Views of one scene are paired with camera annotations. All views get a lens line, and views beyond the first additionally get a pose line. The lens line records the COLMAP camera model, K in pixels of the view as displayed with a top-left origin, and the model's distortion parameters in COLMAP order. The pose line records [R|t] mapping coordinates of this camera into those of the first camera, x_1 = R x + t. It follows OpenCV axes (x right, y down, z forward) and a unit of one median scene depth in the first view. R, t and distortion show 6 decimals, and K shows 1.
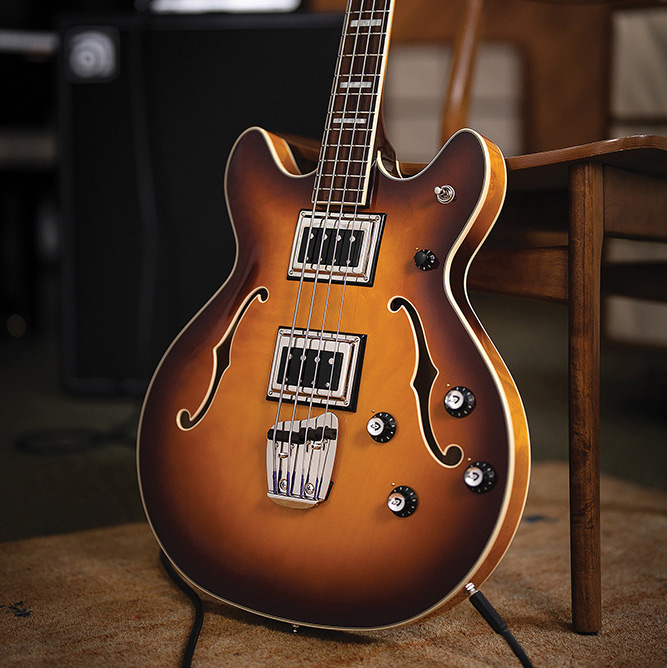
lens RADIAL K [[1510.9, 0, 256.9], [0, 1510.9, 319.5], [0, 0, 1]] dist [-0.031650, 0.364830]
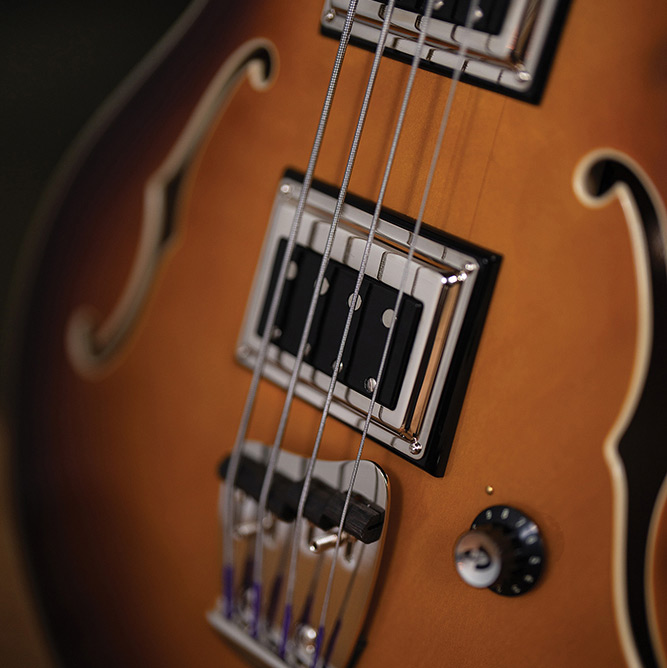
lens RADIAL K [[1454.3, 0, 333.5], [0, 1454.3, 334.0], [0, 0, 1]] dist [-0.034478, 0.731105]
pose [[0.971202, 0.133988, -0.197010, 0.100028], [-0.066576, 0.946564, 0.315569, -0.068333], [0.228765, -0.293366, 0.928226, 0.693726]]
